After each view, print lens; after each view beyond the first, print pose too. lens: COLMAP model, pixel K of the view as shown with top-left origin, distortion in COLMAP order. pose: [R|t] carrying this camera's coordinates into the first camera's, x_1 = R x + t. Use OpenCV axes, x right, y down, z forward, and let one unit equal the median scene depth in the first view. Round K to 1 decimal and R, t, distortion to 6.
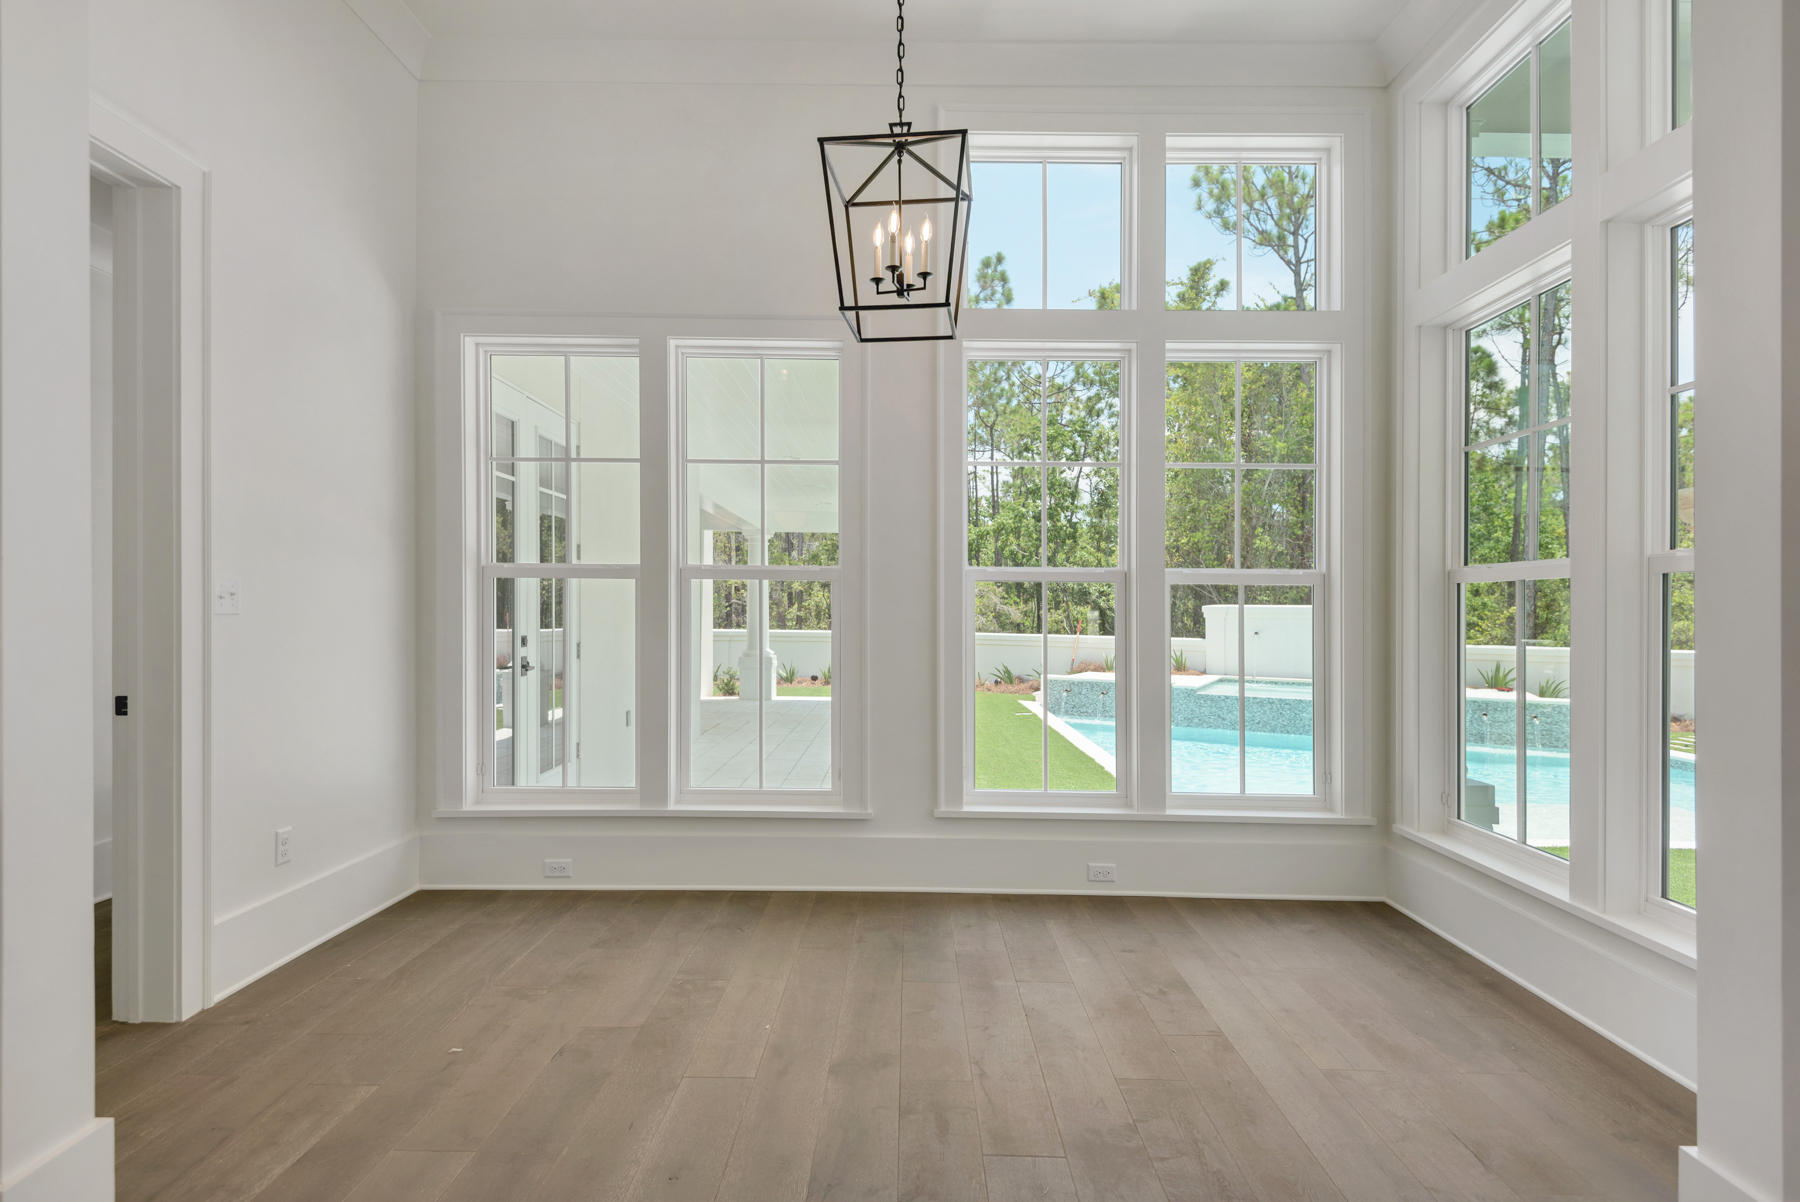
lens RADIAL K [[957.2, 0, 900.0], [0, 957.2, 601.0], [0, 0, 1]] dist [0.000144, -0.000109]
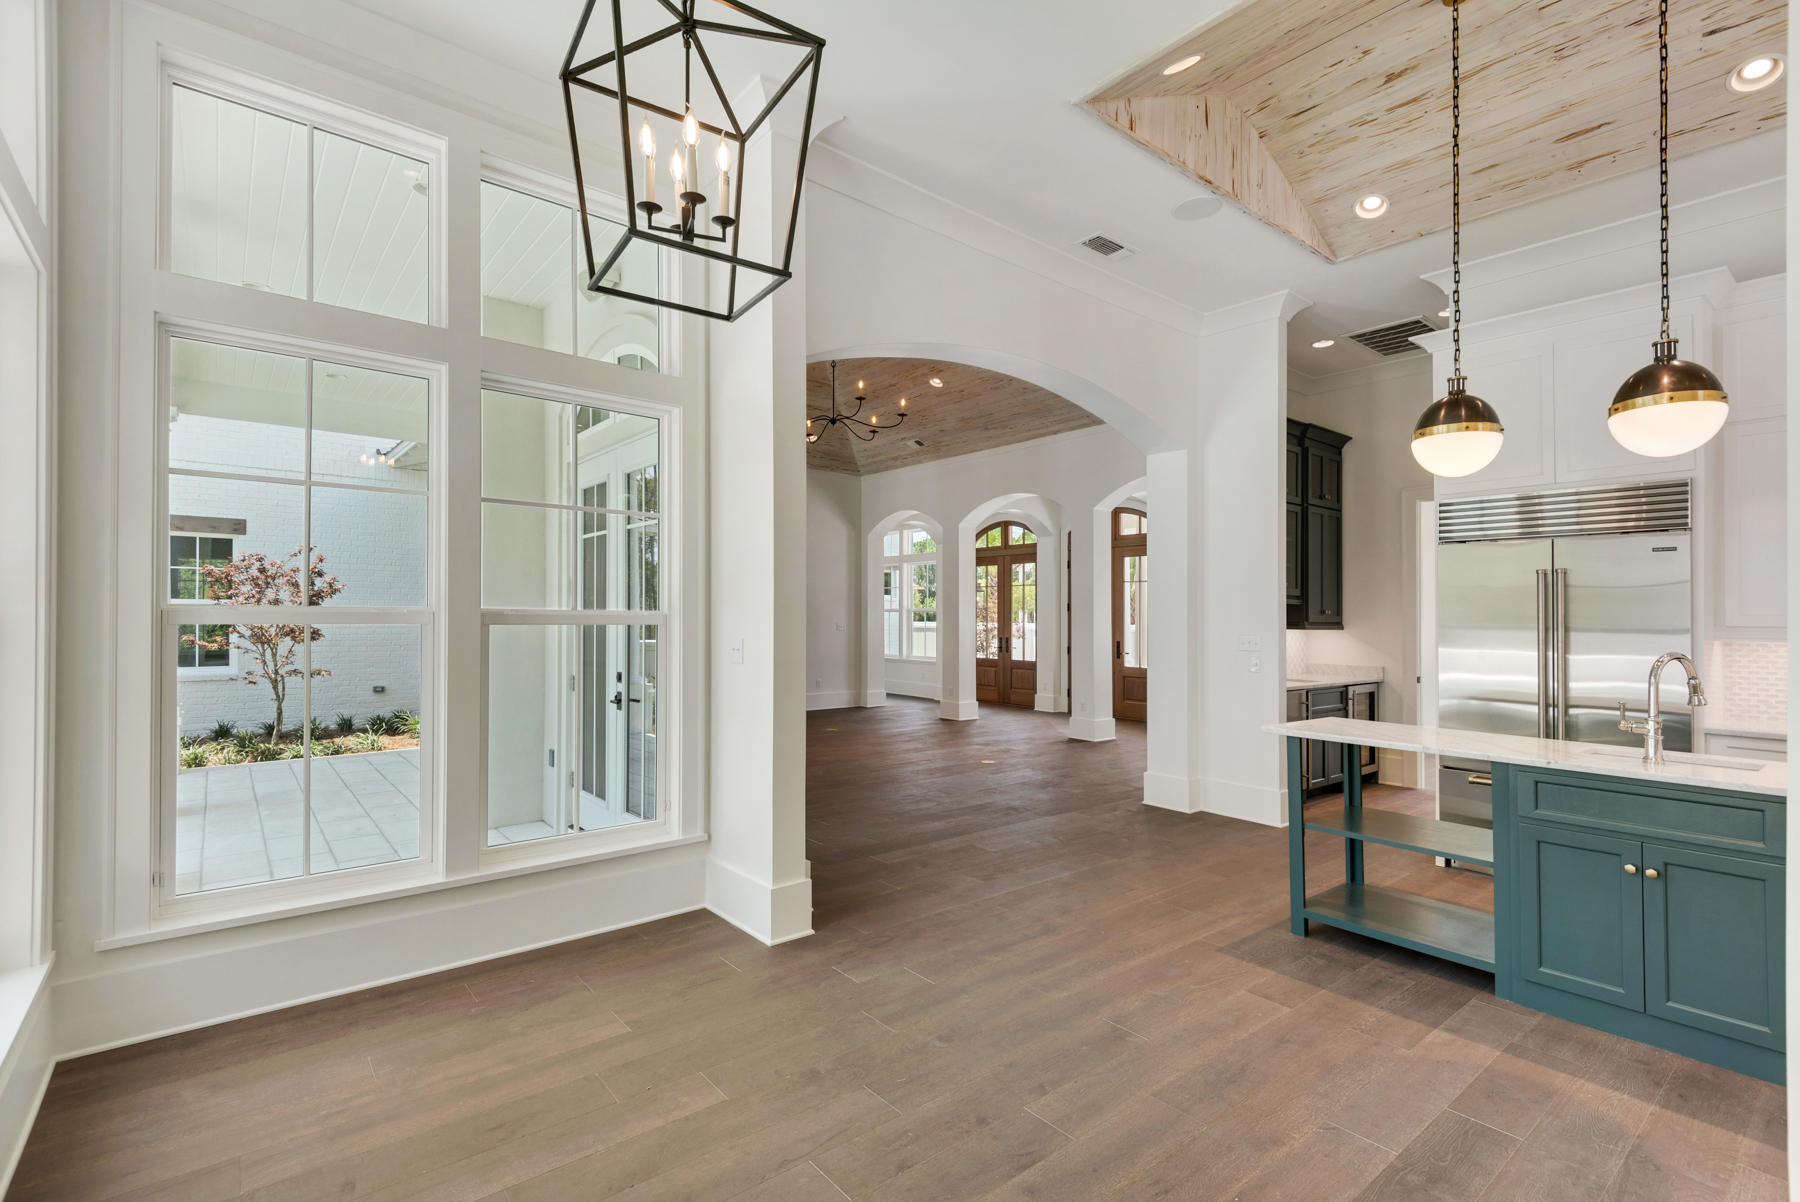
lens RADIAL K [[822.2, 0, 902.9], [0, 822.2, 599.1], [0, 0, 1]] dist [0.026598, -0.010456]
pose [[-0.636669, 0.002107, 0.771134, -0.488825], [-0.011603, 0.999857, -0.012311, -0.046558], [-0.771050, -0.016785, -0.636554, 1.139476]]
